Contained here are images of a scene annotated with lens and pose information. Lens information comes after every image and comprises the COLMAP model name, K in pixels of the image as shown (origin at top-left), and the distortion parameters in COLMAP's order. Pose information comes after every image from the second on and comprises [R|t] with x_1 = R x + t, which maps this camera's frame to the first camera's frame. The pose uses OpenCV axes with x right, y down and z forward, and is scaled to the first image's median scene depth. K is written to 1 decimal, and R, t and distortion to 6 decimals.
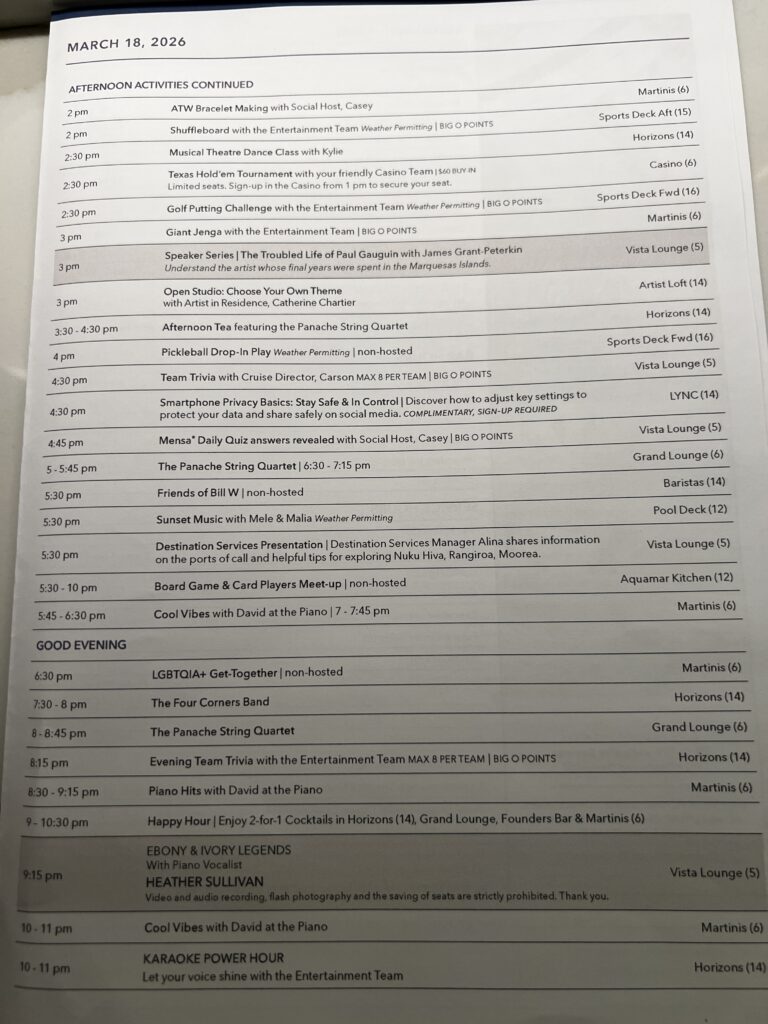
lens RADIAL K [[792.1, 0, 384.0], [0, 792.1, 512.0], [0, 0, 1]] dist [-0.011978, -0.005414]
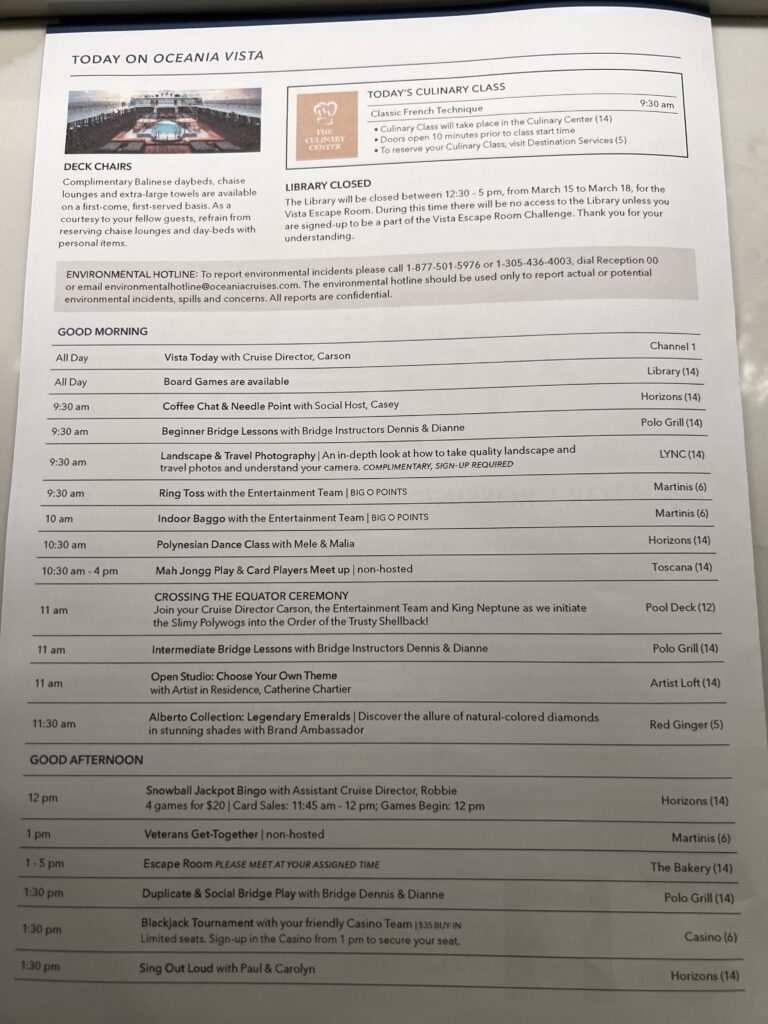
lens RADIAL K [[762.7, 0, 378.5], [0, 762.7, 512.0], [0, 0, 1]] dist [-0.003352, -0.007289]
pose [[0.999919, 0.012597, 0.001534, -0.006560], [-0.012620, 0.999784, 0.016521, -0.441324], [-0.001325, -0.016539, 0.999862, 0.074620]]
